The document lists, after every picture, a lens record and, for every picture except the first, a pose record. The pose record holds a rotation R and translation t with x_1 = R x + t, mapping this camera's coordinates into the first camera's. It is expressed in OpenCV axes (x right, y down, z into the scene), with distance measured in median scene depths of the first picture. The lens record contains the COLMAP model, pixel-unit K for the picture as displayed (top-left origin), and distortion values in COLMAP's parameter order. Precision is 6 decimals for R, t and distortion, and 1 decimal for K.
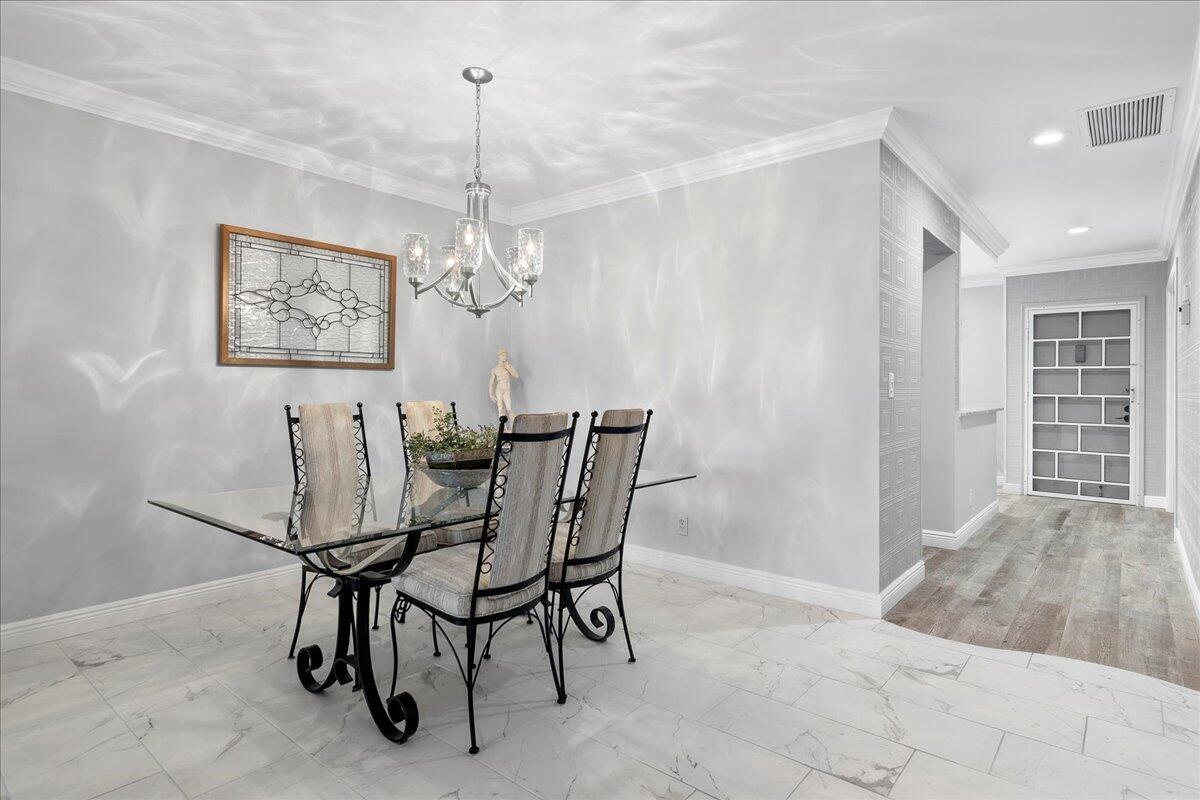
lens RADIAL K [[615.3, 0, 629.2], [0, 615.3, 383.3], [0, 0, 1]] dist [0.001872, -0.000933]
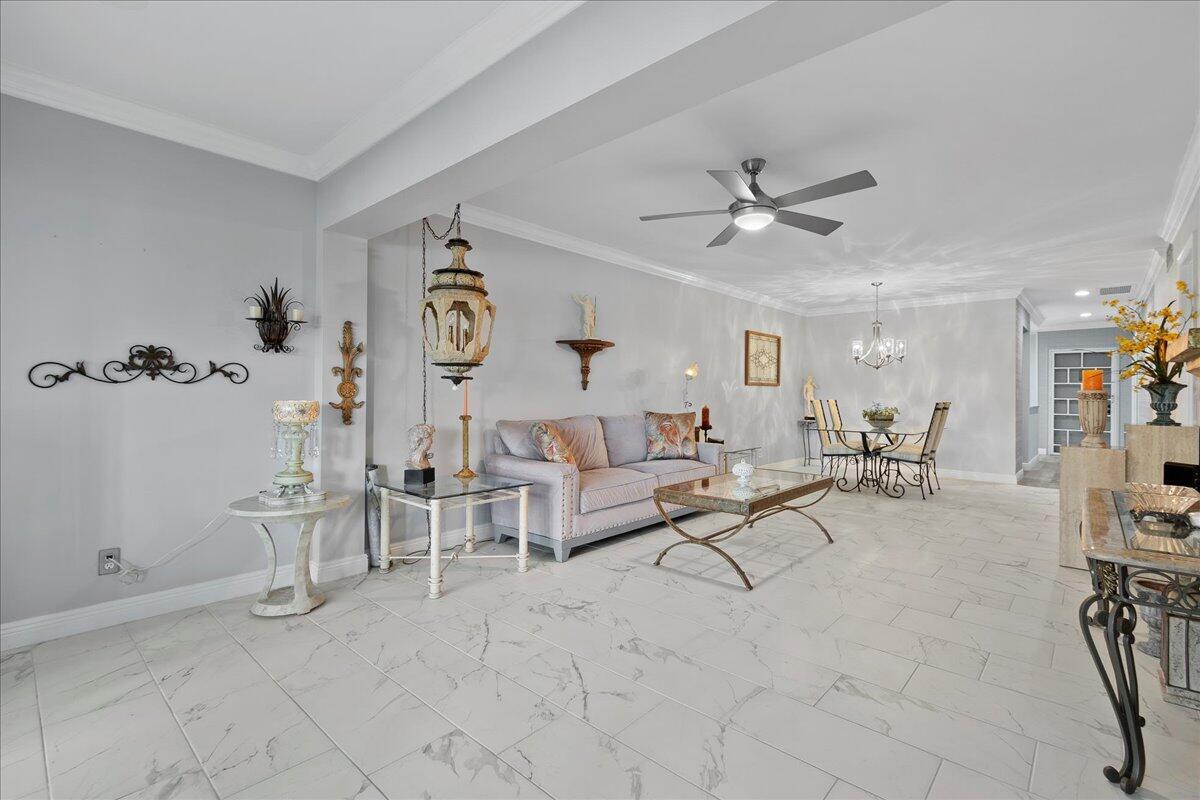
lens RADIAL K [[541.7, 0, 616.6], [0, 541.7, 388.8], [0, 0, 1]] dist [0.000271, -0.000309]
pose [[0.999084, 0.003008, -0.042688, -0.584327], [-0.002956, 0.999995, 0.001283, -0.008384], [0.042692, -0.001155, 0.999088, -0.669068]]
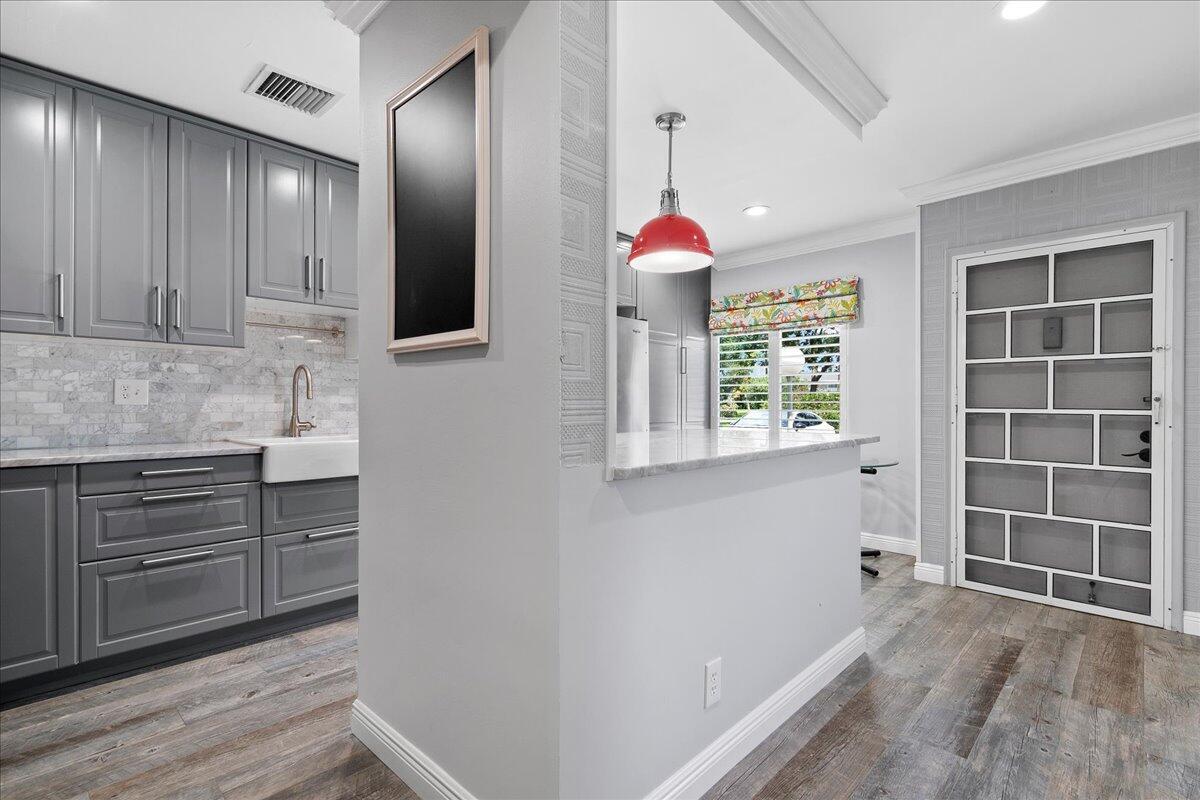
lens RADIAL K [[560.0, 0, 604.5], [0, 560.0, 403.5], [0, 0, 1]] dist [-0.001215, -0.000483]
pose [[0.996835, -0.004154, -0.079395, 0.393794], [0.004533, 0.999979, 0.004590, 0.009673], [0.079374, -0.004936, 0.996833, 0.497489]]
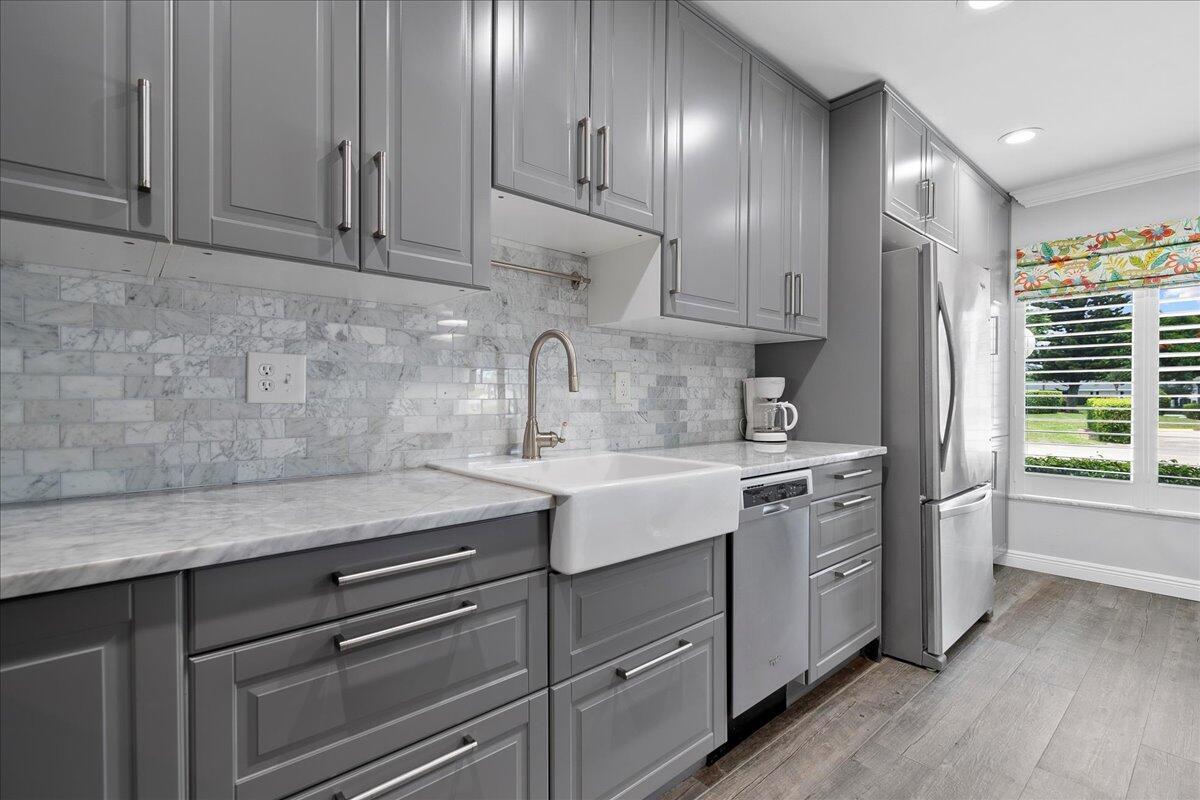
lens RADIAL K [[545.2, 0, 600.0], [0, 545.2, 400.0], [0, 0, 1]] dist [0.001643, -0.000647]
pose [[0.985501, -0.004141, -0.169618, 0.152039], [0.005808, 0.999940, 0.009334, 0.008426], [0.169569, -0.010184, 0.985466, 0.713056]]
